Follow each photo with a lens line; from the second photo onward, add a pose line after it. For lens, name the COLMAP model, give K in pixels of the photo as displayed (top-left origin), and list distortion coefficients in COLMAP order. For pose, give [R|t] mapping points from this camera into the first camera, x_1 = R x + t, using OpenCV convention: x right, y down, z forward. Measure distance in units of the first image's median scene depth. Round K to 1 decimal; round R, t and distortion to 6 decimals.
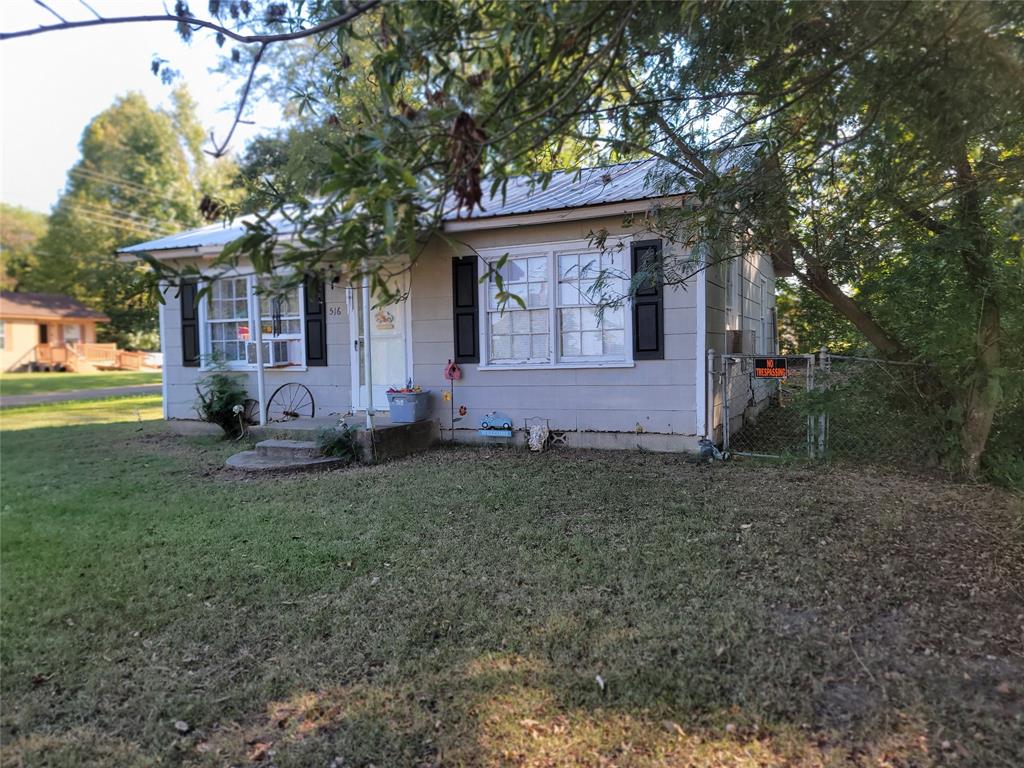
lens RADIAL K [[722.4, 0, 524.2], [0, 722.4, 383.3], [0, 0, 1]] dist [0.080657, -0.074451]
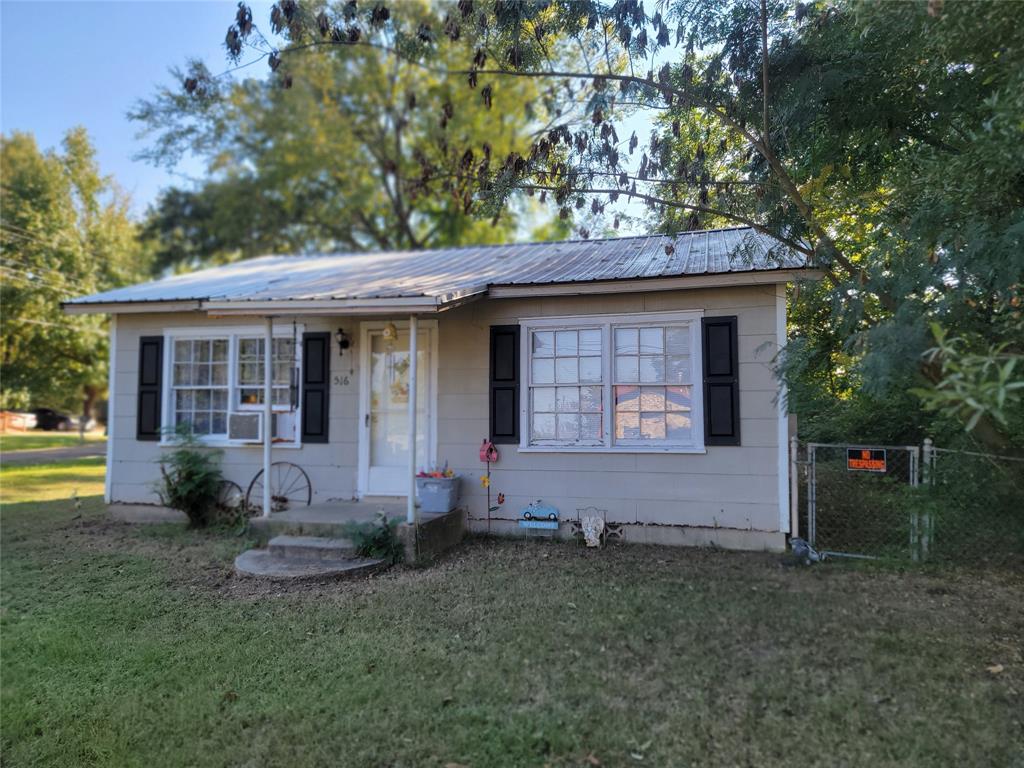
lens RADIAL K [[703.0, 0, 512.0], [0, 703.0, 384.0], [0, 0, 1]] dist [0.105265, -0.083786]
pose [[0.988656, 0.028629, 0.147443, -0.192594], [-0.015020, 0.995591, -0.092594, -0.020369], [-0.149444, 0.089329, 0.984727, 0.136684]]
